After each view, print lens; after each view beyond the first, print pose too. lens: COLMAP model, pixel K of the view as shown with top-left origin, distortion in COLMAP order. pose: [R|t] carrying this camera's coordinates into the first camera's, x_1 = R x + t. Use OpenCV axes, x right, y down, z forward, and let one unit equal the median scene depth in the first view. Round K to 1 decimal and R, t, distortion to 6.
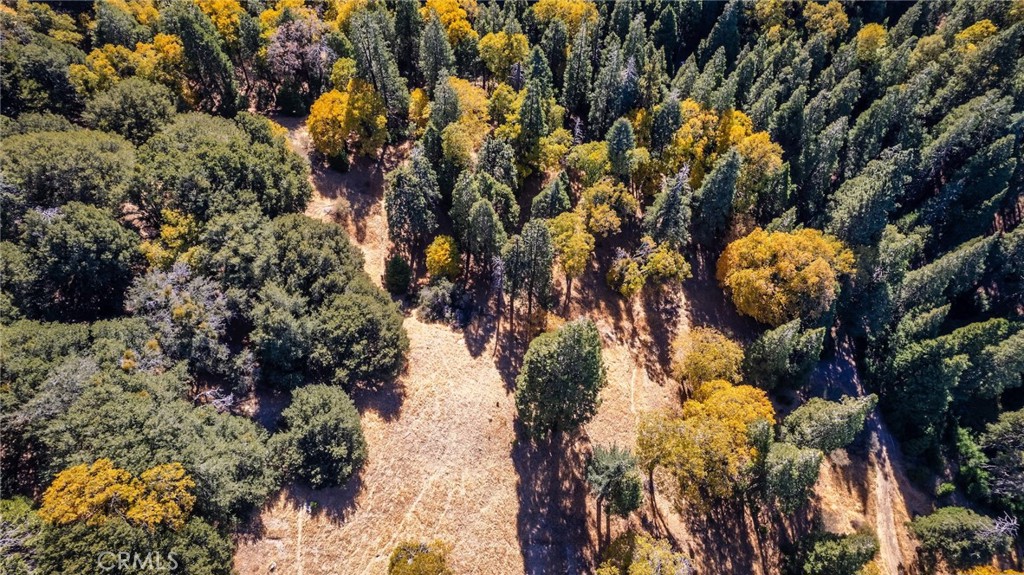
lens RADIAL K [[685.7, 0, 511.4], [0, 685.7, 285.6], [0, 0, 1]] dist [-0.010870, 0.003548]
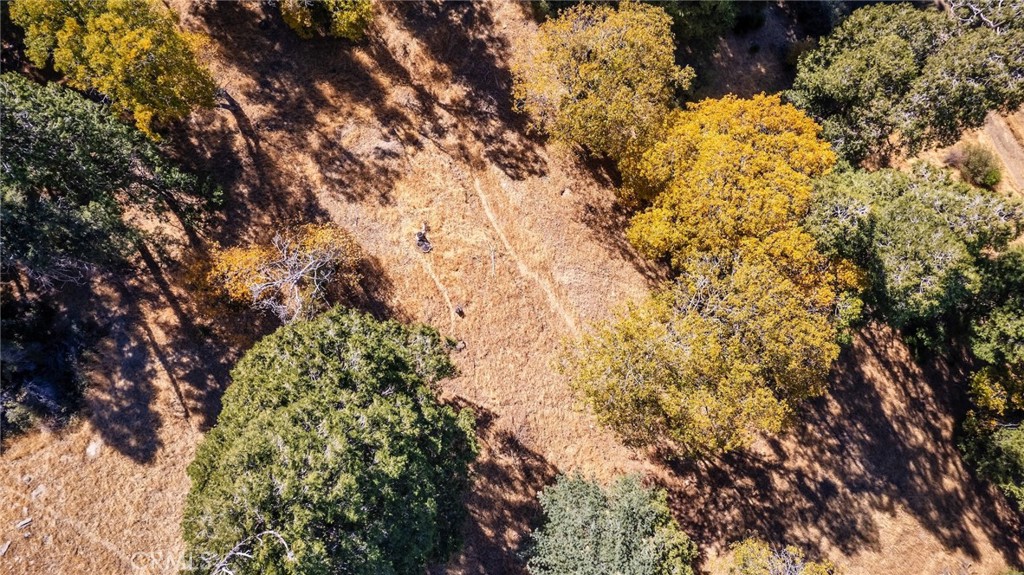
lens RADIAL K [[685.7, 0, 509.0], [0, 685.7, 288.2], [0, 0, 1]] dist [-0.010870, 0.003548]
pose [[0.790951, -0.611594, -0.018676, 0.160063], [0.530361, 0.670035, 0.519395, -0.051064], [-0.305145, -0.420721, 0.854330, 0.573305]]
